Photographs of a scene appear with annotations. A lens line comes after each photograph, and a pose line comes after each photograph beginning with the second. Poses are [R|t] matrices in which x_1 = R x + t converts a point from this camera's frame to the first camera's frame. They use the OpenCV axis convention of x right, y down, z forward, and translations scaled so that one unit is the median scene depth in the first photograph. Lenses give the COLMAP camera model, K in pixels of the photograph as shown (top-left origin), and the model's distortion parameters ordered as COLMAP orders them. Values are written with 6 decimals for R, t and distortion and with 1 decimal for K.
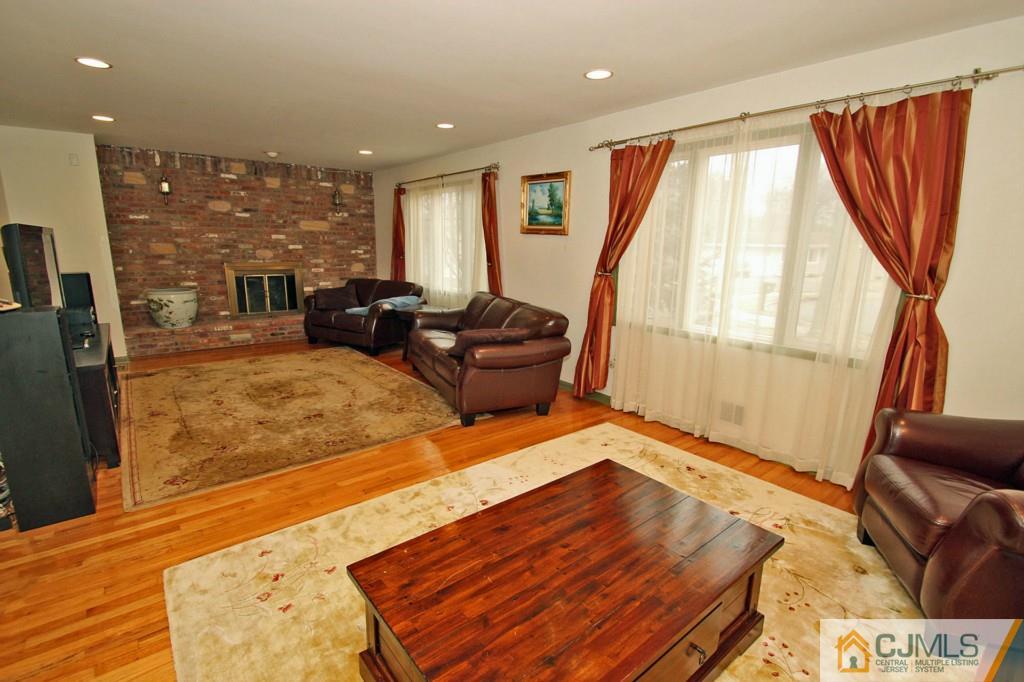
lens RADIAL K [[474.6, 0, 521.0], [0, 474.6, 348.5], [0, 0, 1]] dist [-0.018833, -0.003426]
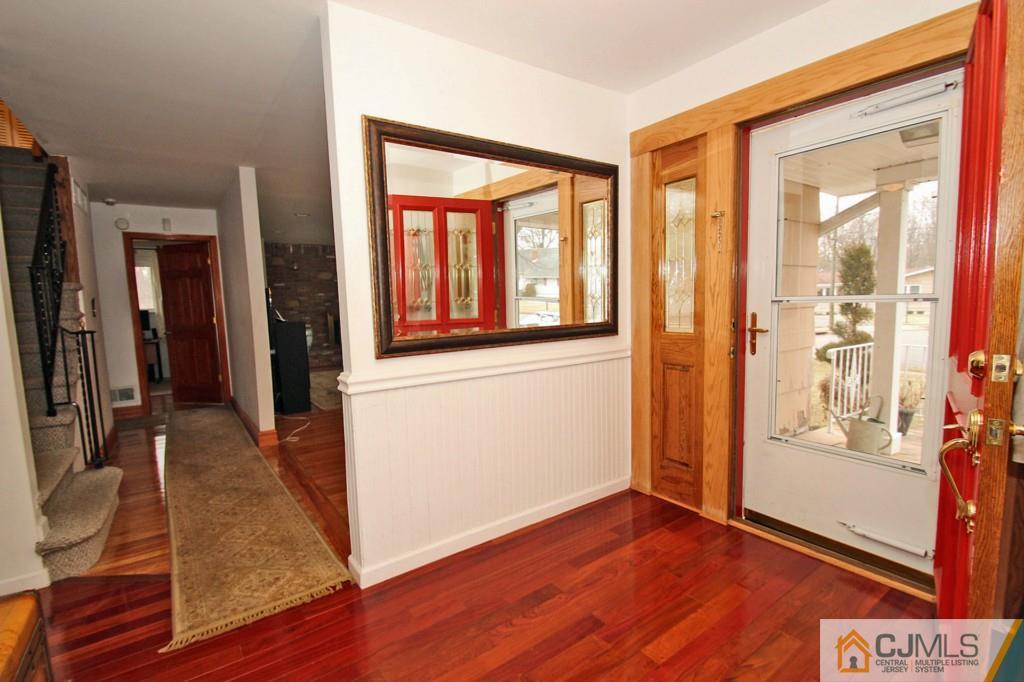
lens RADIAL K [[474.6, 0, 512.2], [0, 474.6, 345.4], [0, 0, 1]] dist [-0.018833, -0.003426]
pose [[0.996888, -0.035588, -0.070347, 0.084333], [0.027668, 0.993489, -0.110519, 0.121611], [0.073822, 0.108229, 0.991381, -0.505072]]
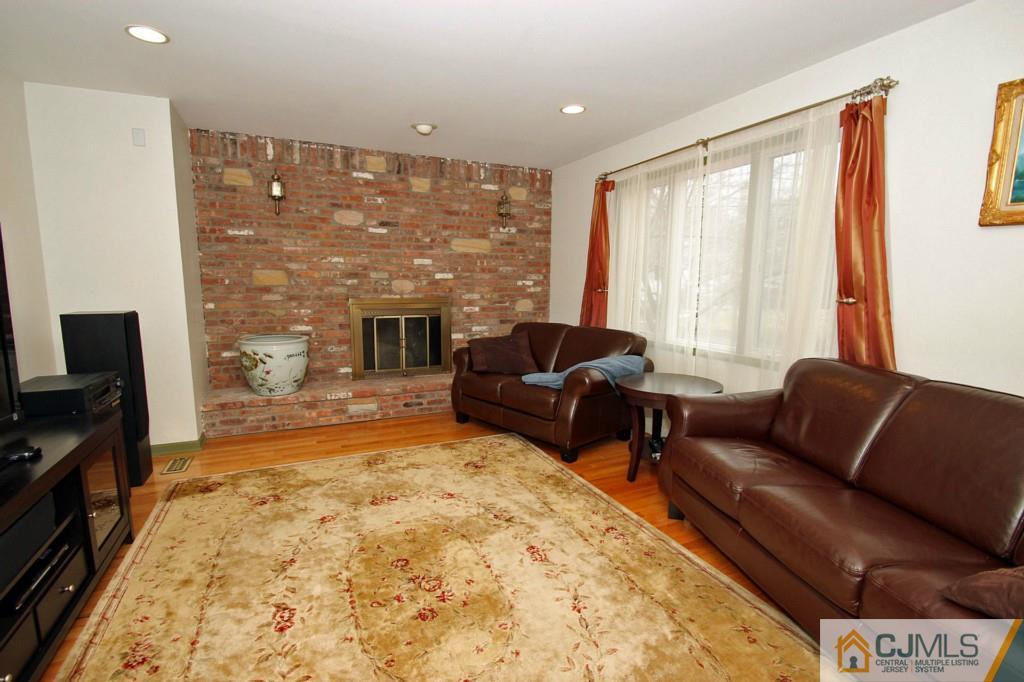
lens RADIAL K [[474.6, 0, 507.5], [0, 474.6, 339.3], [0, 0, 1]] dist [-0.018833, -0.003426]
pose [[0.962657, 0.019788, -0.270000, -0.228236], [-0.045926, 0.994806, -0.090836, -0.073365], [0.266800, 0.099844, 0.958566, 0.420945]]
